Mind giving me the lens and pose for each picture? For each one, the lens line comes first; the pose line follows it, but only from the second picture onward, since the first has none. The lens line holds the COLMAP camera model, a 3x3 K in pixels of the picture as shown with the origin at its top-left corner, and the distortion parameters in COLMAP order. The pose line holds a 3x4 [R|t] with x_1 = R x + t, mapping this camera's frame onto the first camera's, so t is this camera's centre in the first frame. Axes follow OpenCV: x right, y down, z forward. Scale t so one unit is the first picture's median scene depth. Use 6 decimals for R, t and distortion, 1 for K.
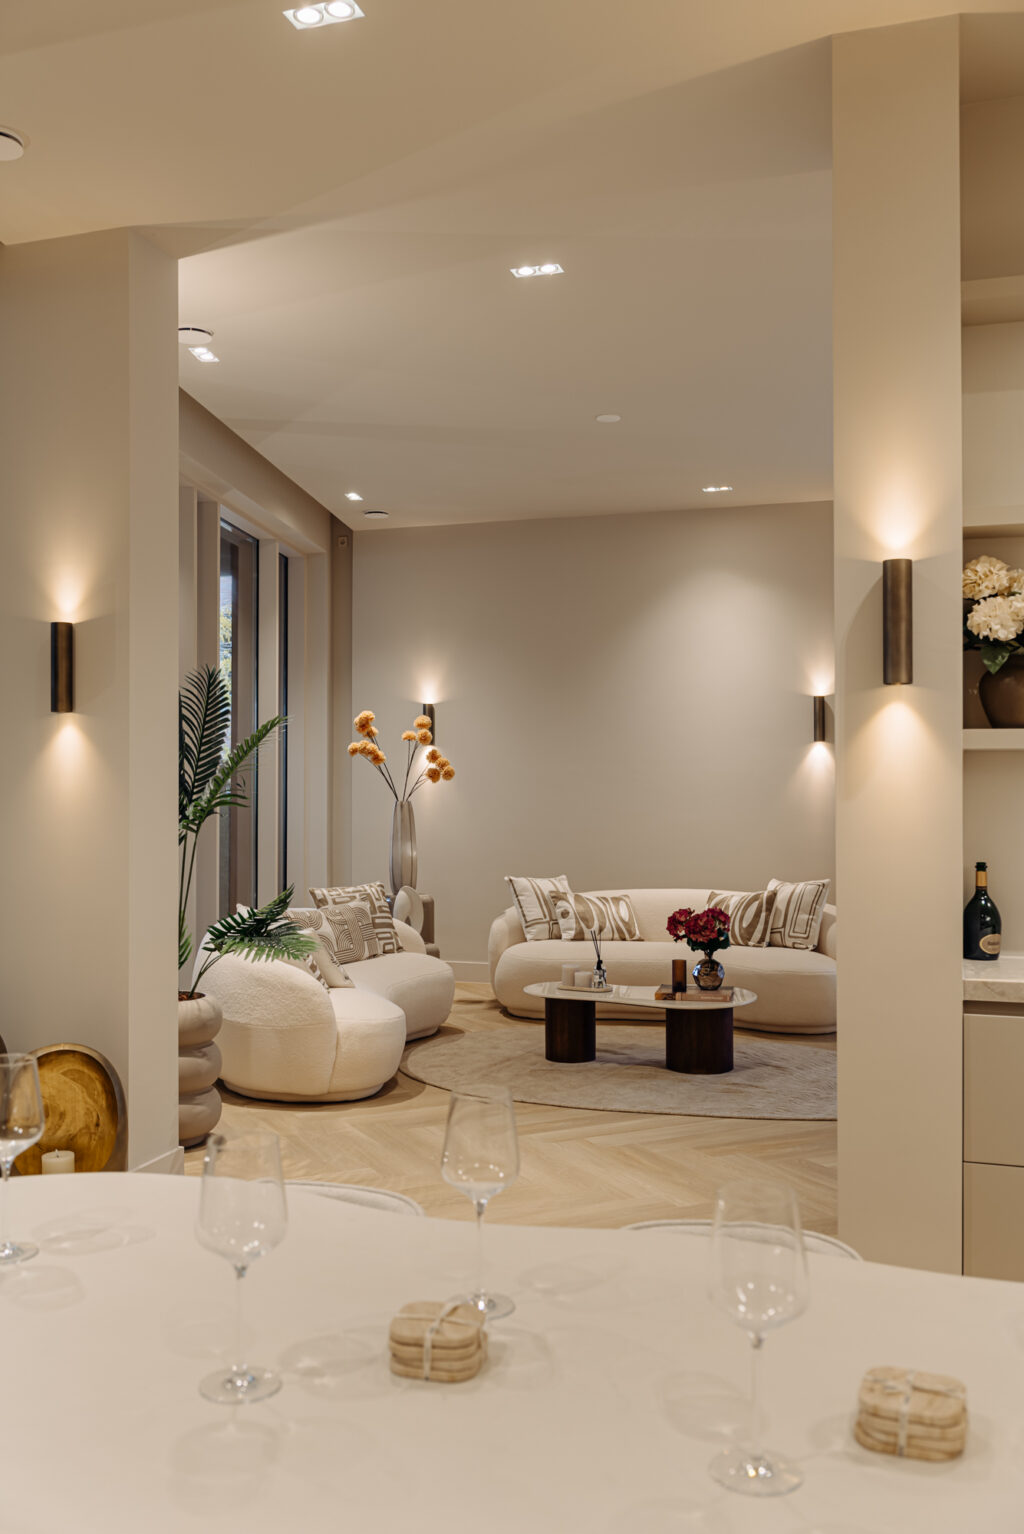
lens RADIAL K [[1353.5, 0, 512.0], [0, 1353.5, 767.0], [0, 0, 1]] dist [-0.106609, 0.003128]
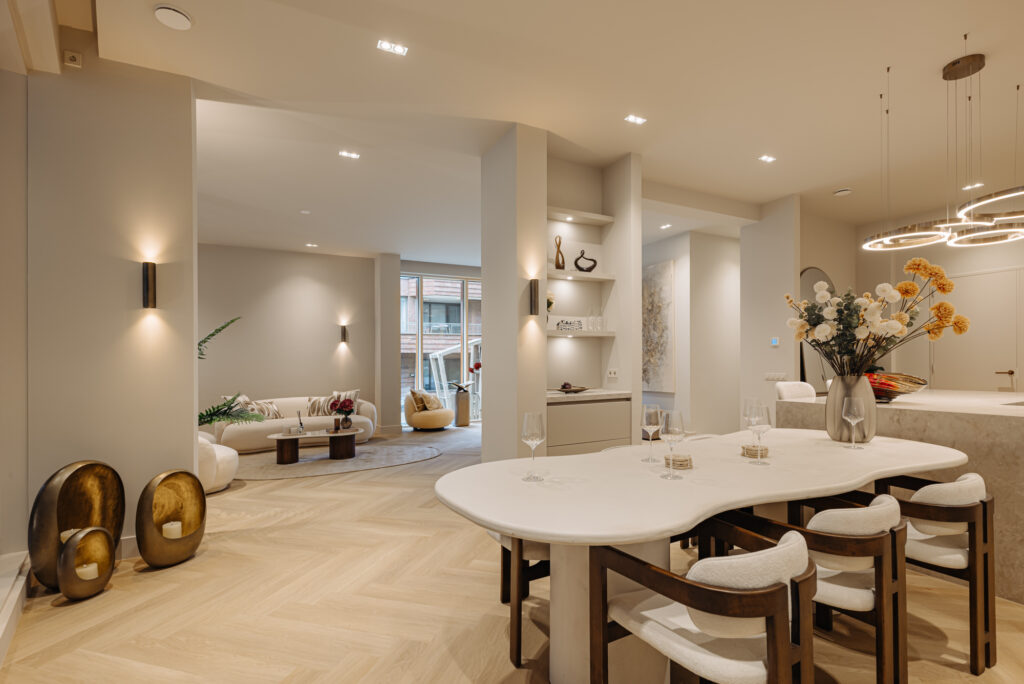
lens RADIAL K [[476.5, 0, 514.3], [0, 476.5, 357.5], [0, 0, 1]] dist [-0.000024, -0.000070]
pose [[0.716413, -0.001585, 0.697675, -0.283779], [0.005360, 0.999980, -0.003232, 0.025160], [-0.697656, 0.006056, 0.716407, 0.064688]]
